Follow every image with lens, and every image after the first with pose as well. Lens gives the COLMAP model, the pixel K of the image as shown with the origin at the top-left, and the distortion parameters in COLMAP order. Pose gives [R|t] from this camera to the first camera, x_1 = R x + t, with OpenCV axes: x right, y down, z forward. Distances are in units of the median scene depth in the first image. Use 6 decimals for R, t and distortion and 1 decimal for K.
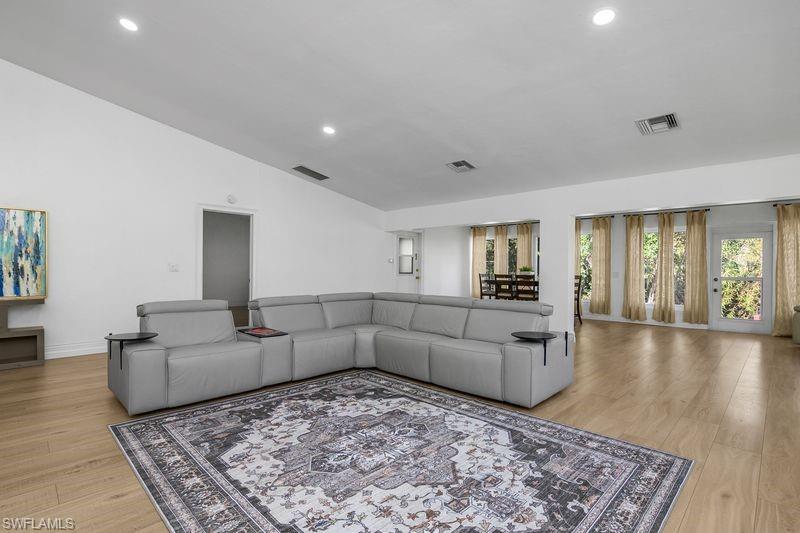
lens RADIAL K [[392.3, 0, 400.0], [0, 392.3, 266.5], [0, 0, 1]] dist [-0.000583, -0.000071]
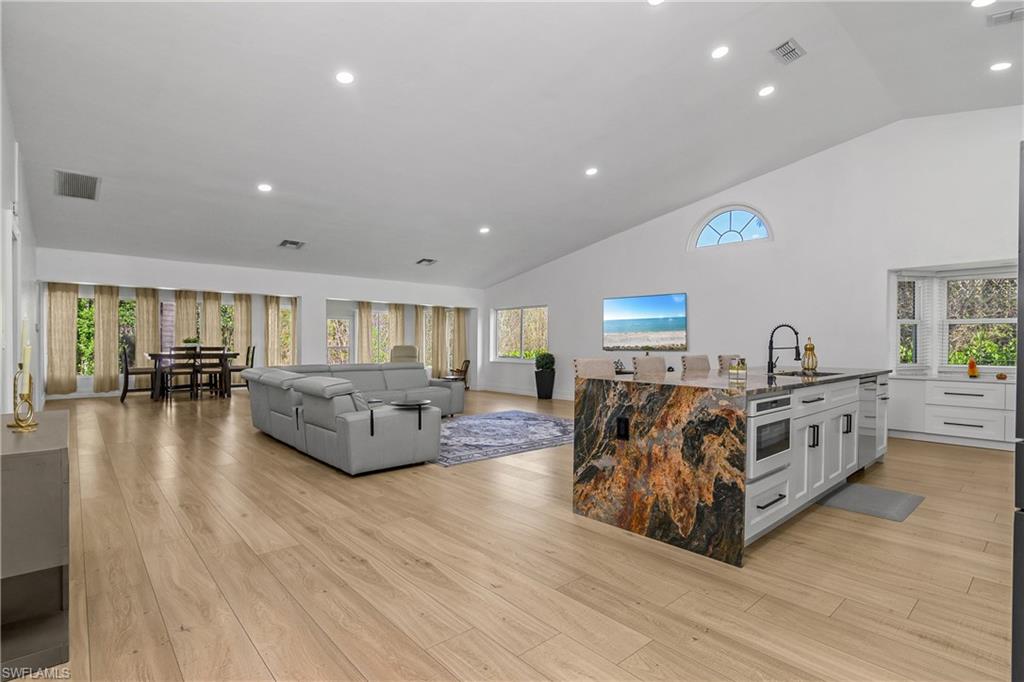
lens RADIAL K [[490.4, 0, 512.0], [0, 490.4, 341.0], [0, 0, 1]] dist [-0.000136, -0.000015]
pose [[0.059291, -0.016351, 0.998107, -0.832744], [-0.009264, 0.999814, 0.016930, -0.019269], [-0.998198, -0.010250, 0.059128, 0.234851]]
